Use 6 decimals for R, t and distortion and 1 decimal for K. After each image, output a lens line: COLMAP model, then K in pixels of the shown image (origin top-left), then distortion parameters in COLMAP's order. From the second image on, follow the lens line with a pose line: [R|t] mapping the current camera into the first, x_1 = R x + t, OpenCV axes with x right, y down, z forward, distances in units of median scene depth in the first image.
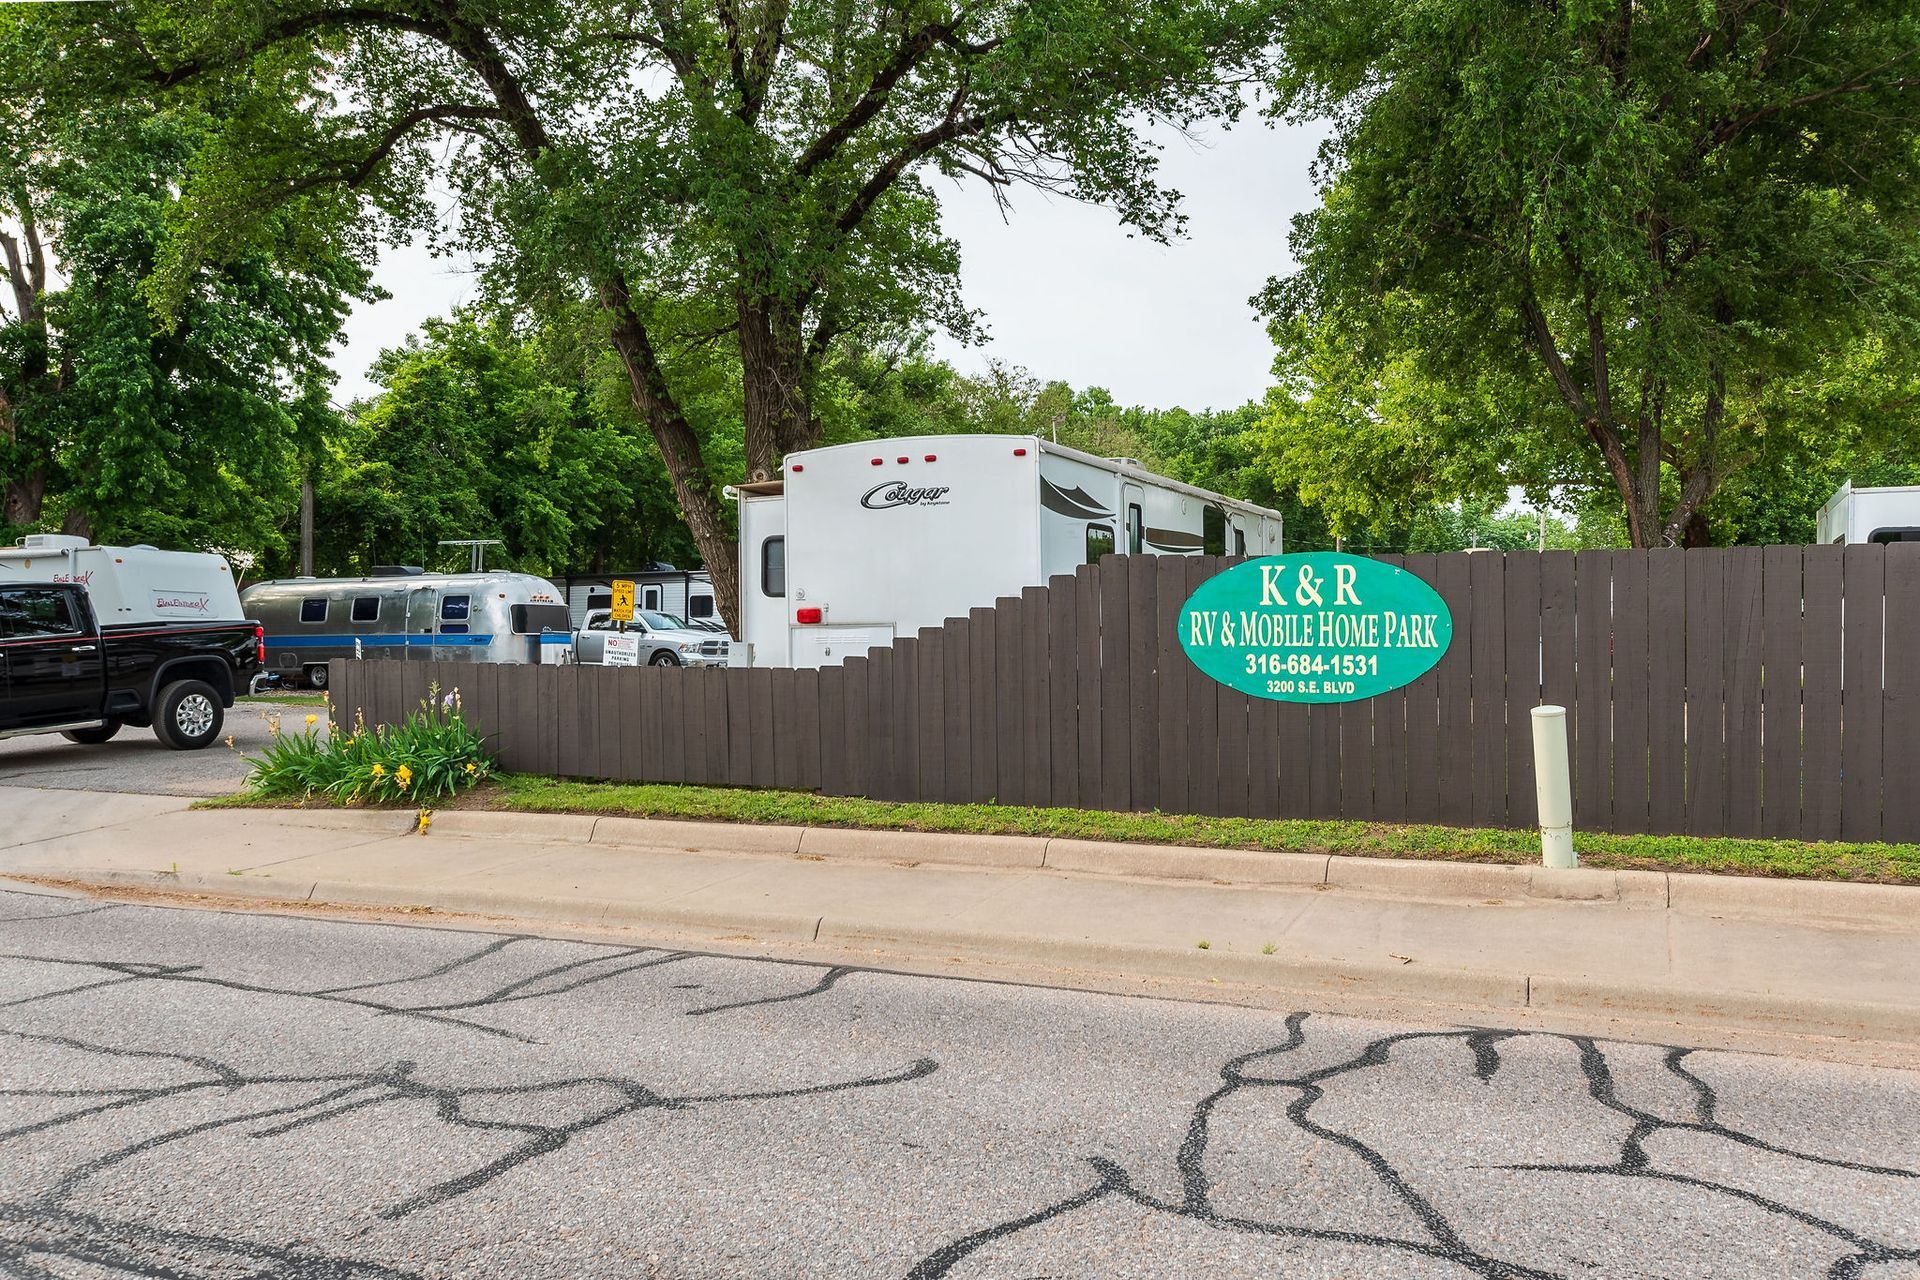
lens RADIAL K [[1550.2, 0, 960.9], [0, 1550.2, 640.7], [0, 0, 1]] dist [-0.004137, -0.000505]
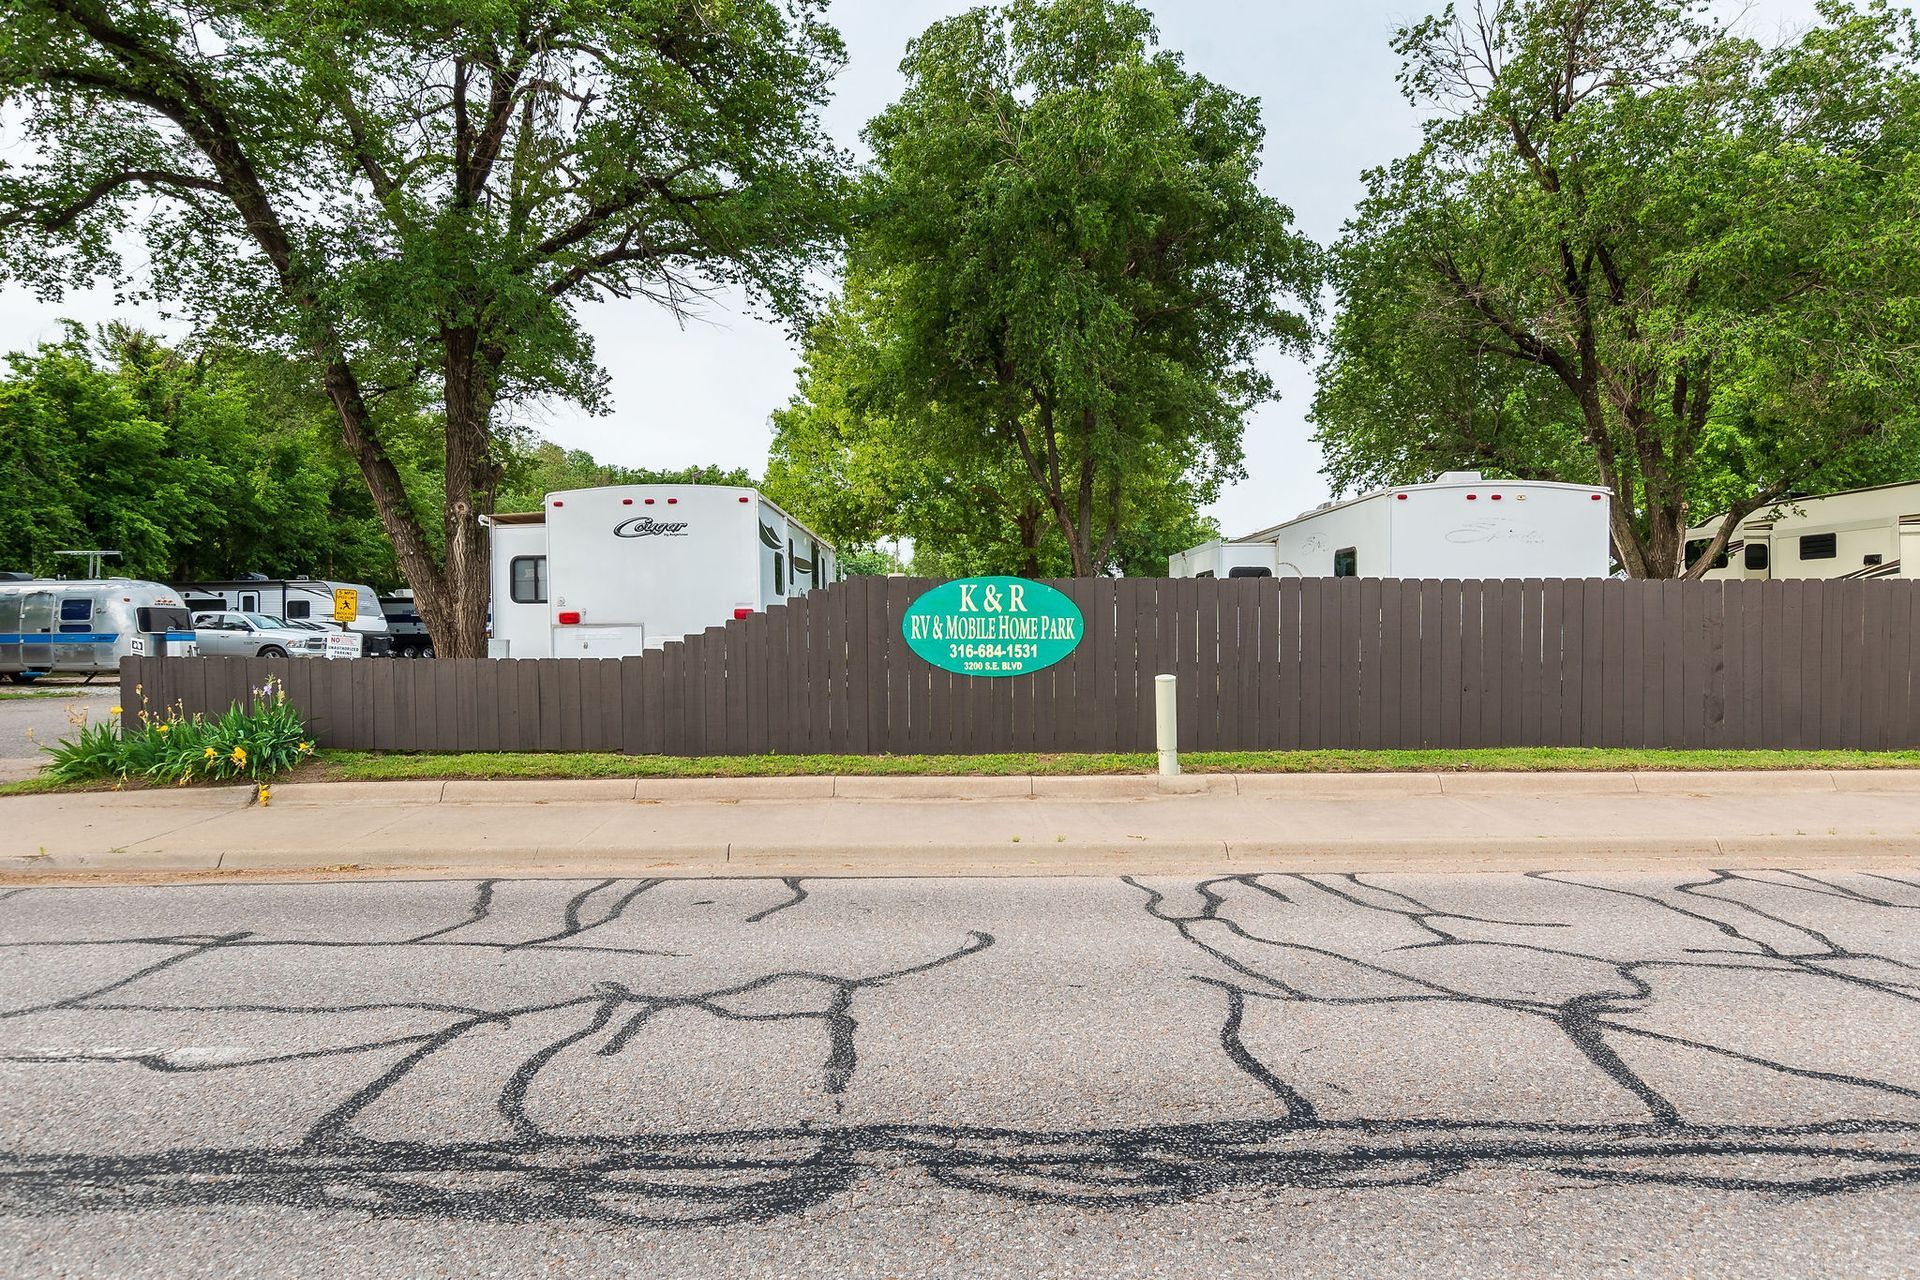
lens RADIAL K [[1081.3, 0, 960.0], [0, 1081.3, 639.4], [0, 0, 1]] dist [-0.003726, -0.001234]
pose [[0.911984, -0.007117, 0.410165, -0.233102], [0.005411, 0.999971, 0.005320, -0.001586], [-0.410191, -0.002633, 0.911996, 0.054071]]
